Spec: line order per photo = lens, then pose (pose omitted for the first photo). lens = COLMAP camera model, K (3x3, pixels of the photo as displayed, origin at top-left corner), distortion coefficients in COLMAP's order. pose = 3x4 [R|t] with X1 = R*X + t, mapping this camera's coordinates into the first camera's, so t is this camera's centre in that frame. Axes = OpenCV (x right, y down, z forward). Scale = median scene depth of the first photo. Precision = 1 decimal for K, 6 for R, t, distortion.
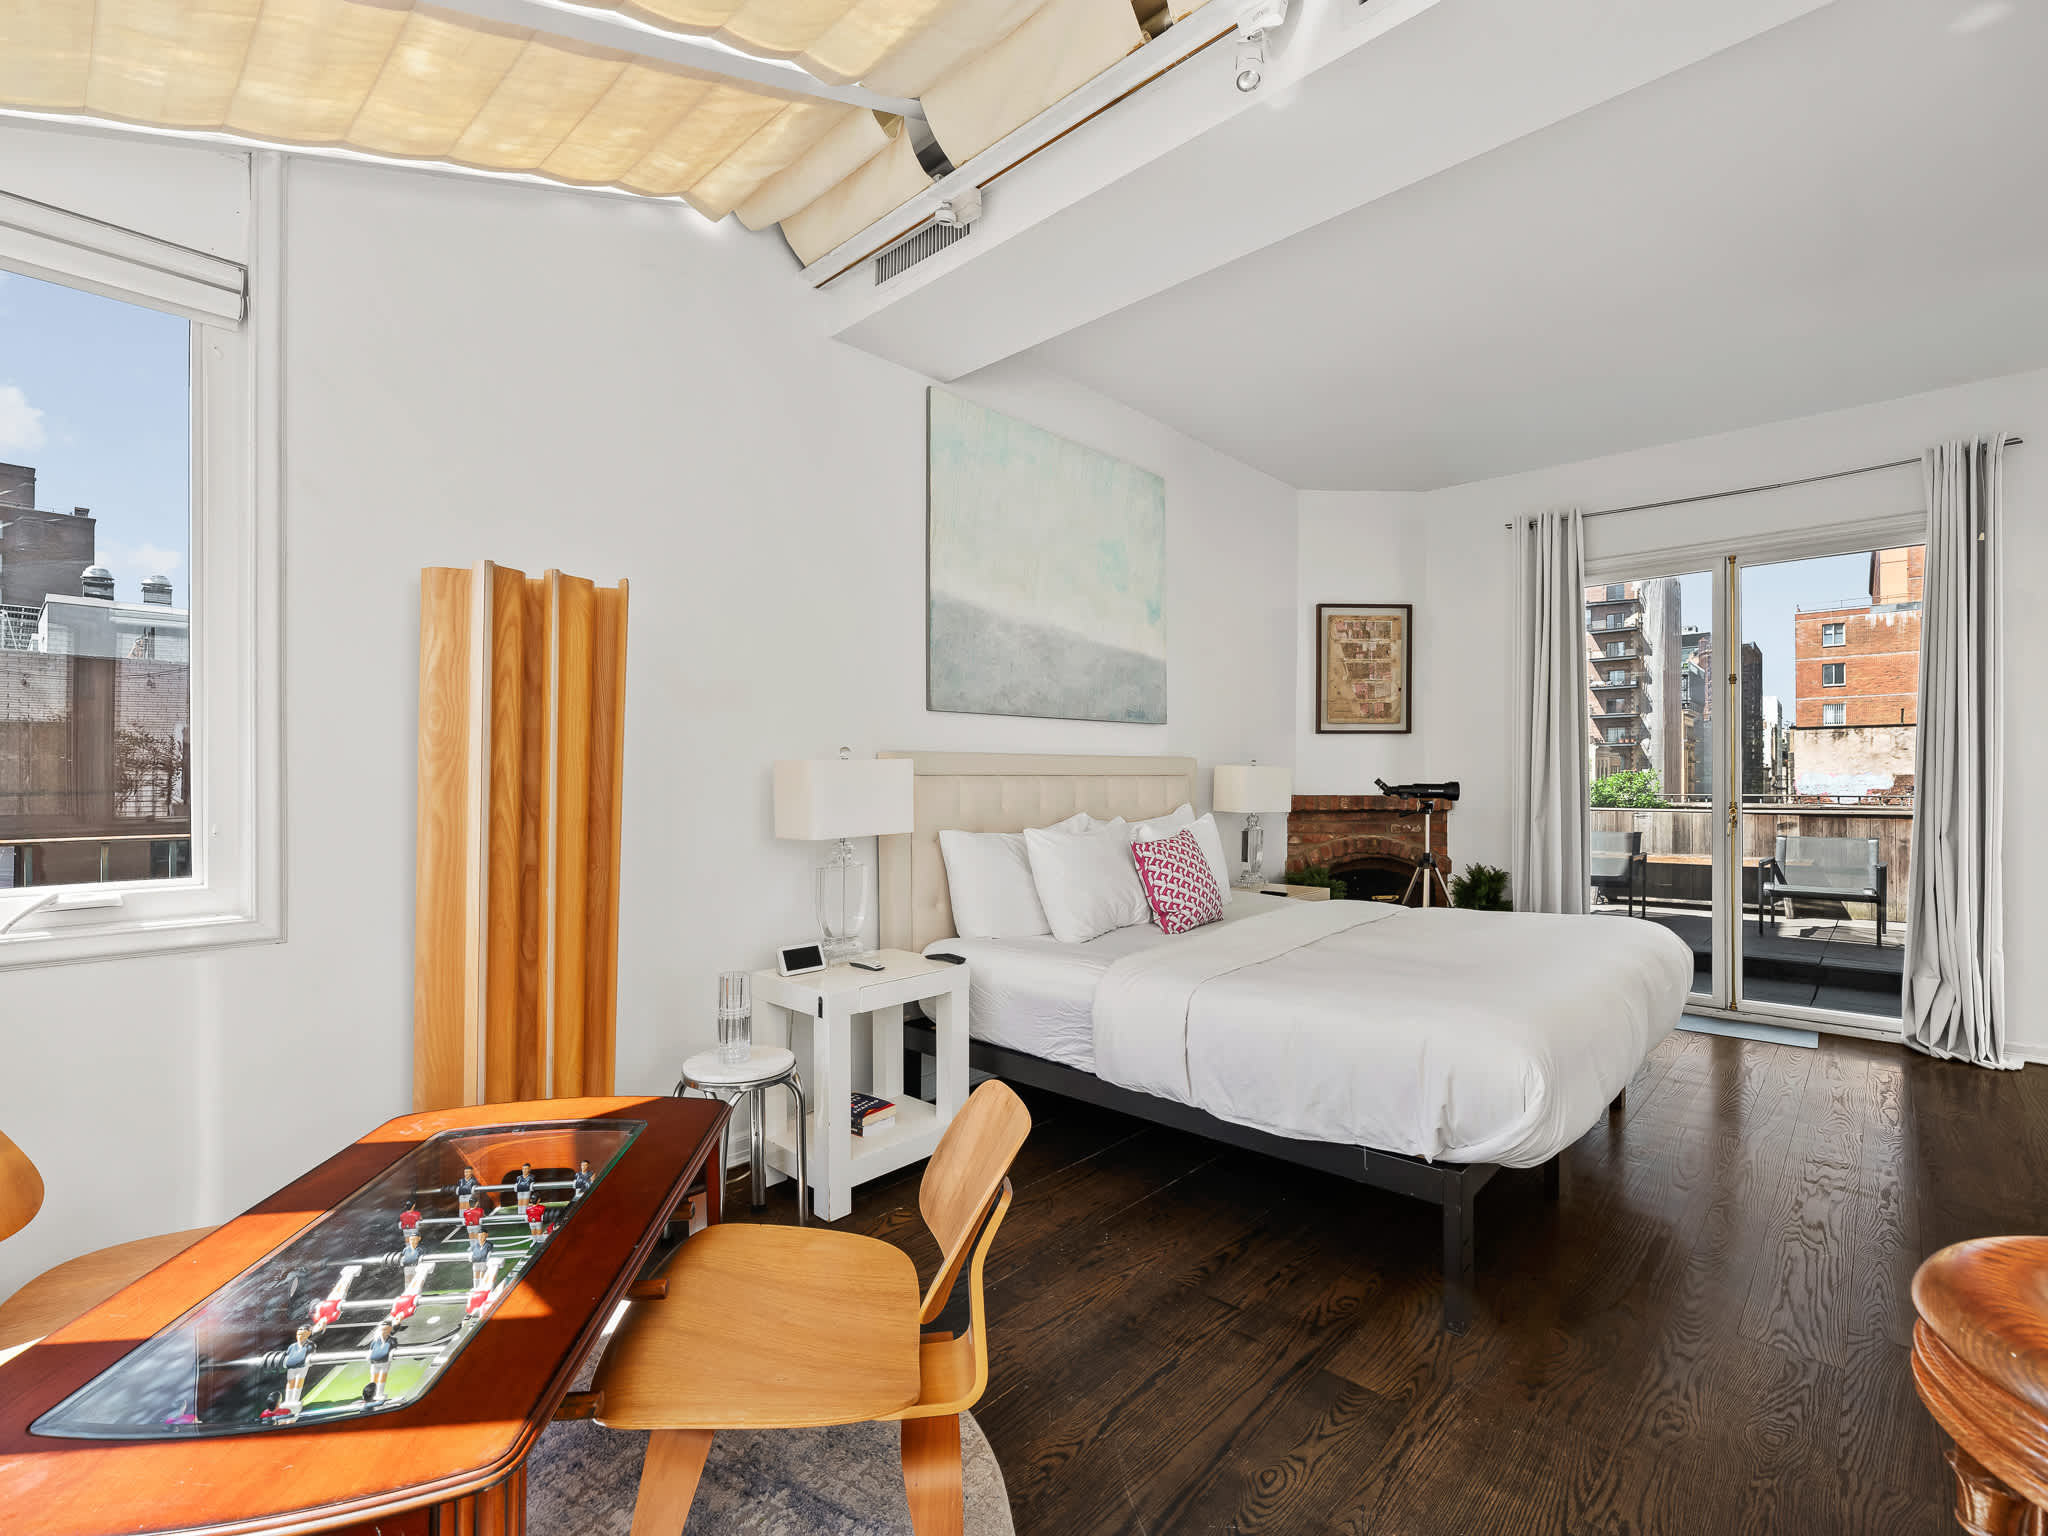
lens RADIAL K [[927.3, 0, 1034.5], [0, 927.3, 783.5], [0, 0, 1]] dist [-0.003921, 0.000754]
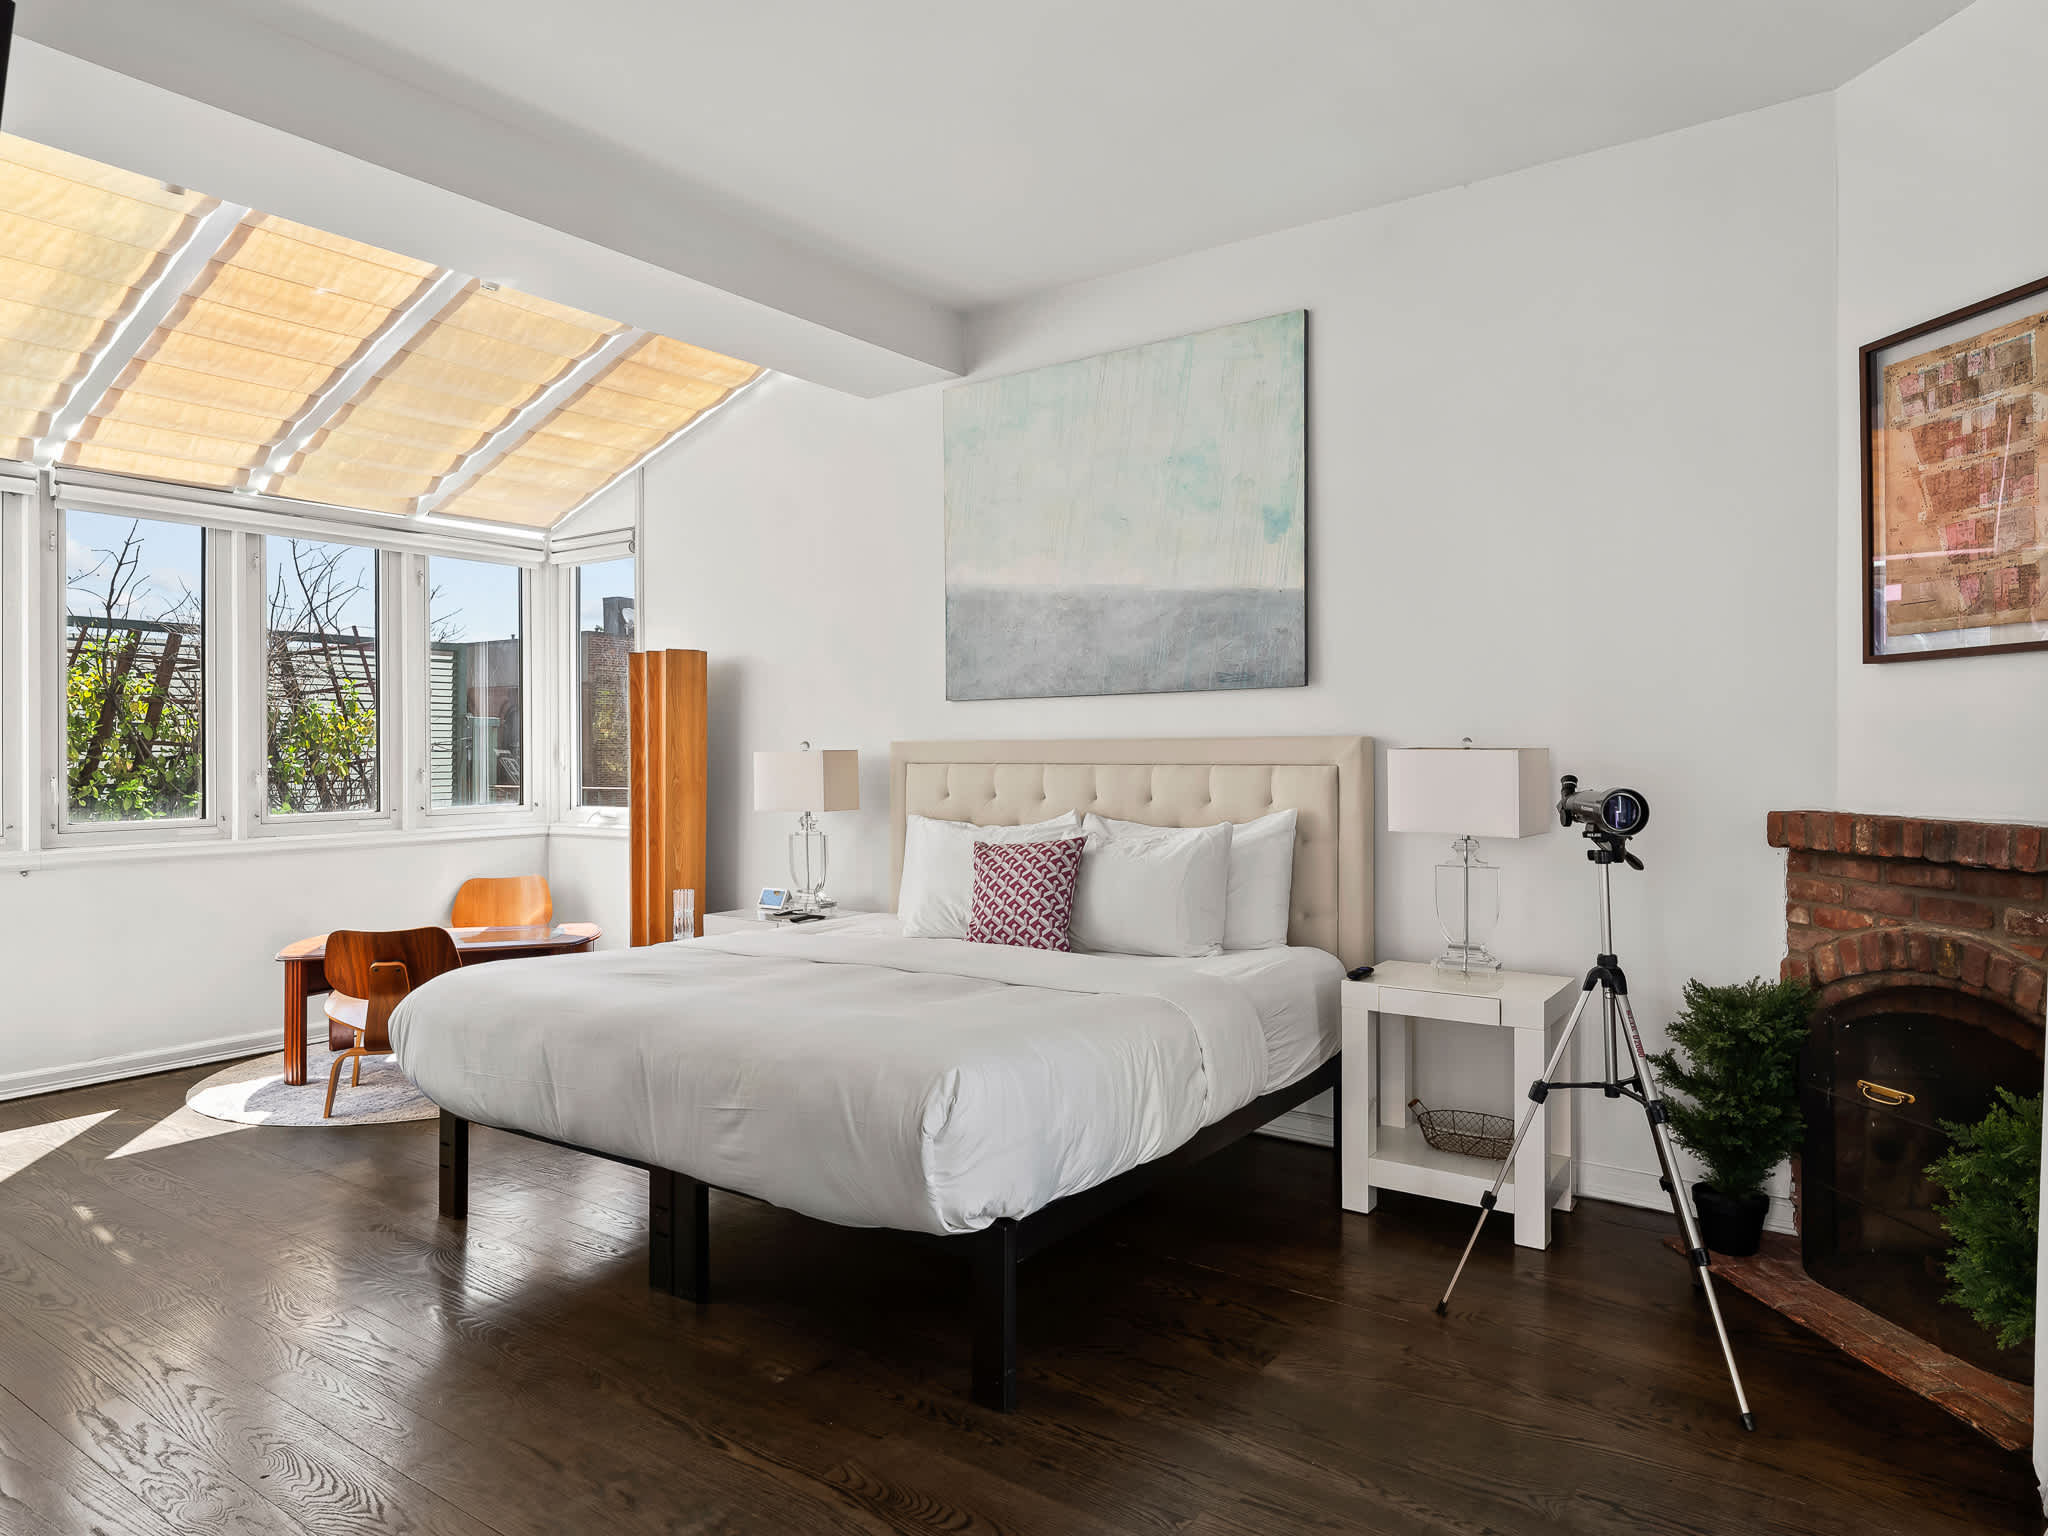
lens RADIAL K [[1251.7, 0, 1024.0], [0, 1251.7, 768.0], [0, 0, 1]] dist [0.004168, 0.000761]
pose [[0.132312, 0.012270, -0.991132, 0.807920], [-0.006833, 0.999911, 0.011466, -0.012204], [0.991185, 0.005255, 0.132384, 0.559811]]
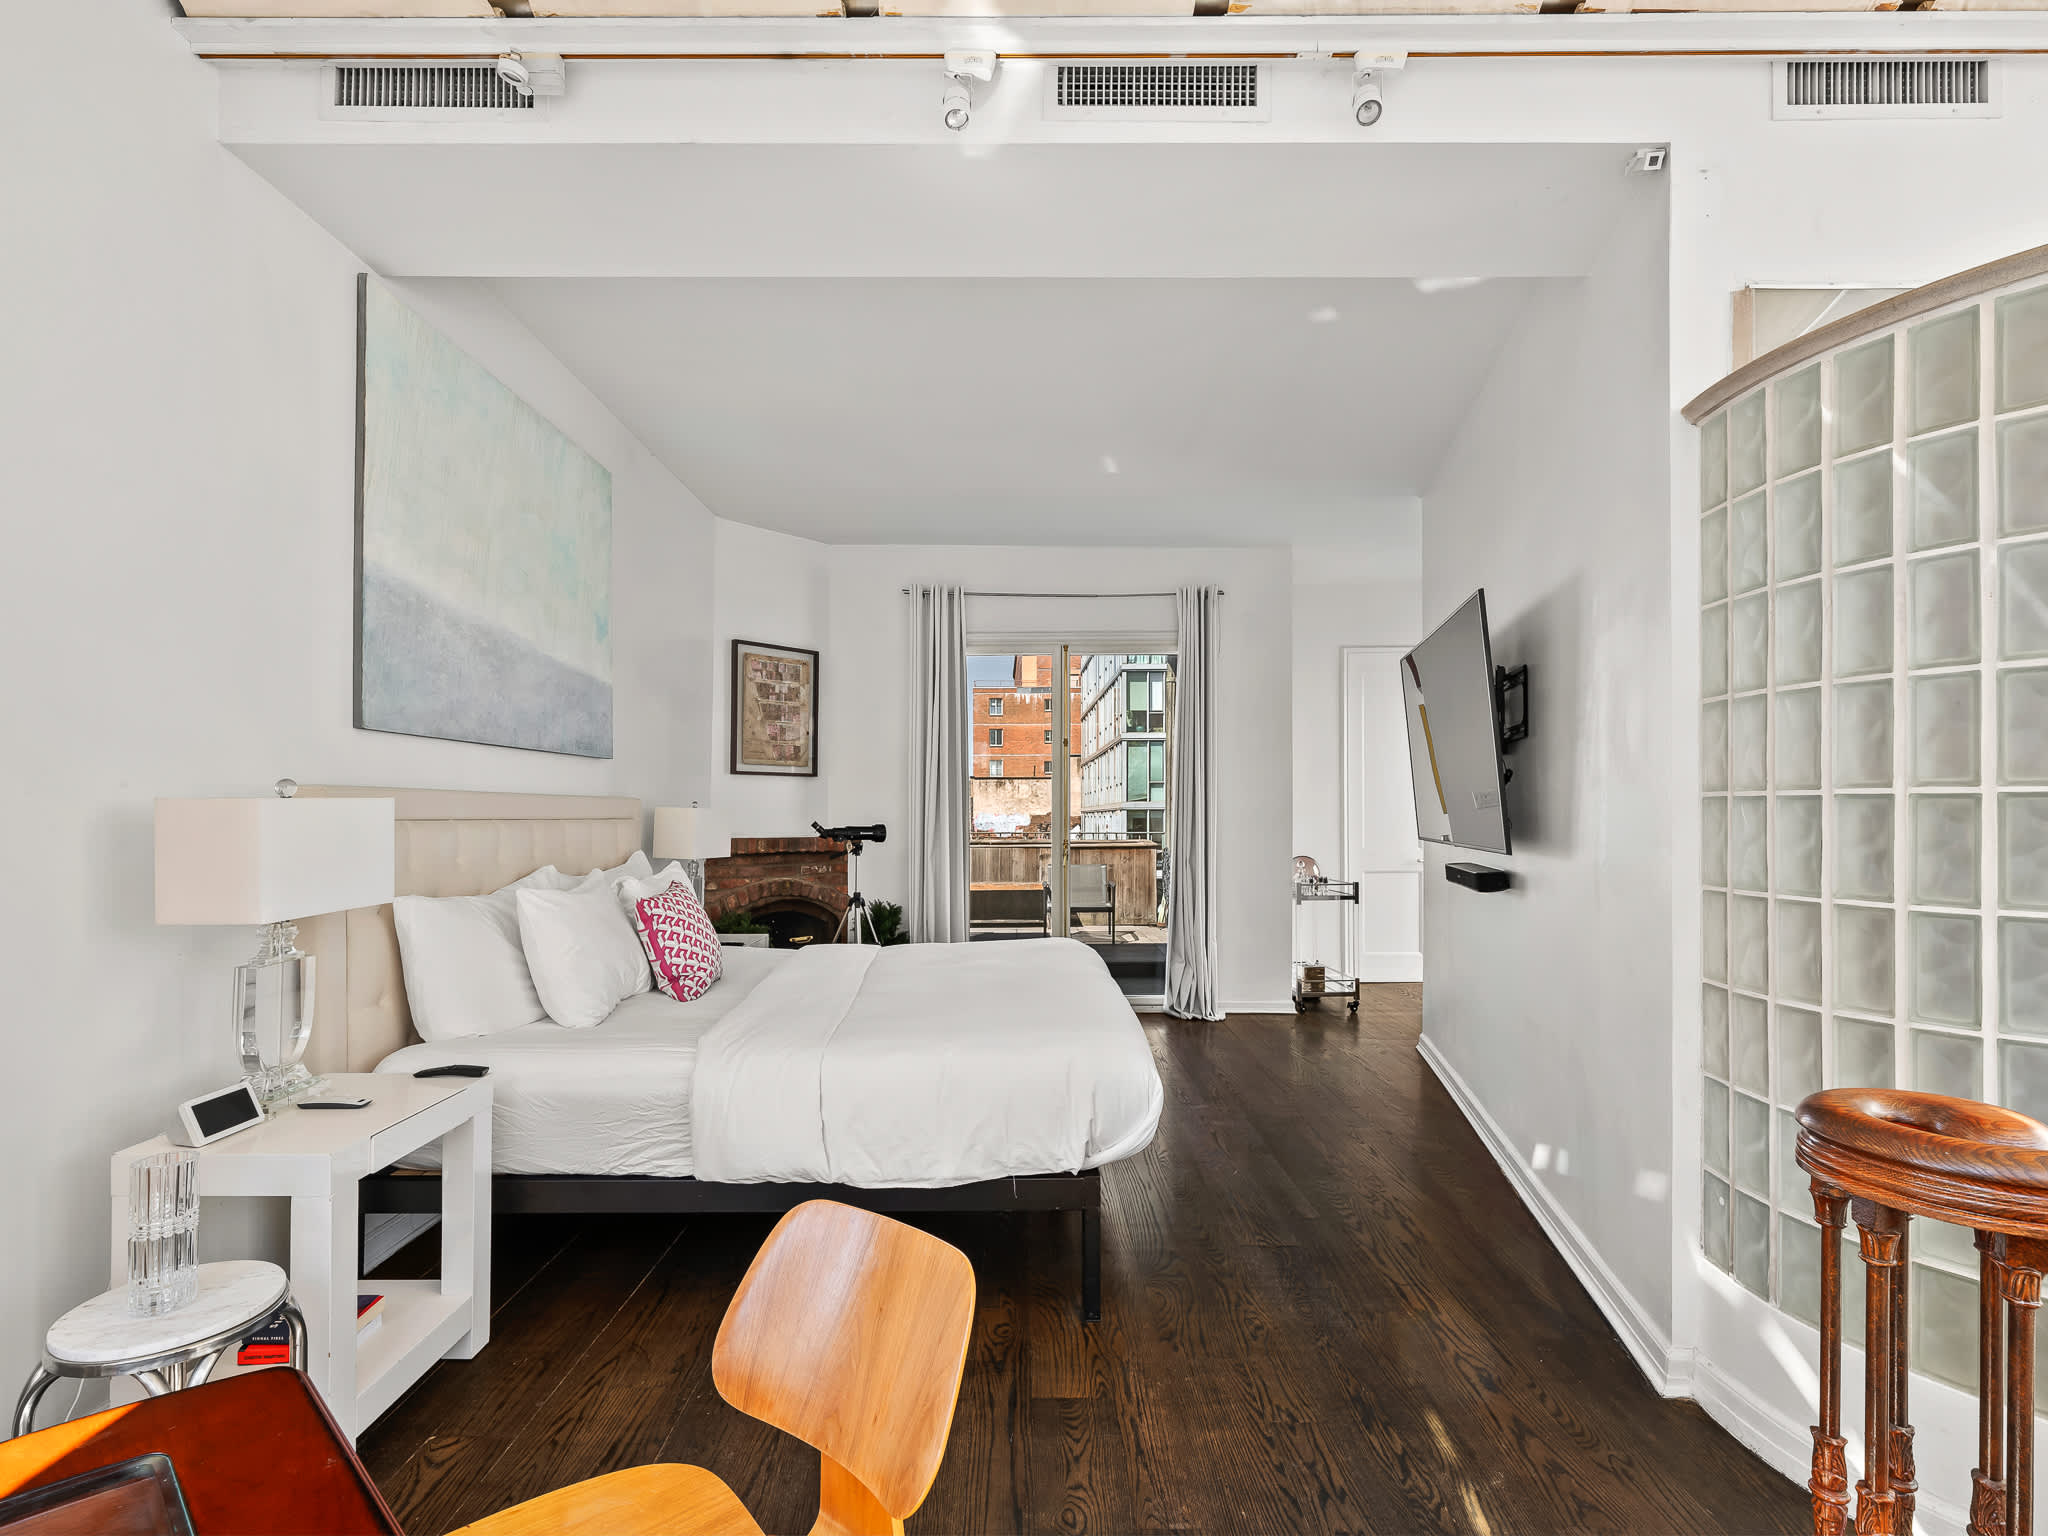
lens RADIAL K [[949.4, 0, 1012.8], [0, 949.4, 815.4], [0, 0, 1]] dist [-0.002901, 0.000595]
pose [[0.735040, 0.003066, 0.678017, -0.148318], [0.001578, 0.999979, -0.006232, -0.004376], [-0.678022, 0.005650, 0.735020, 0.080634]]
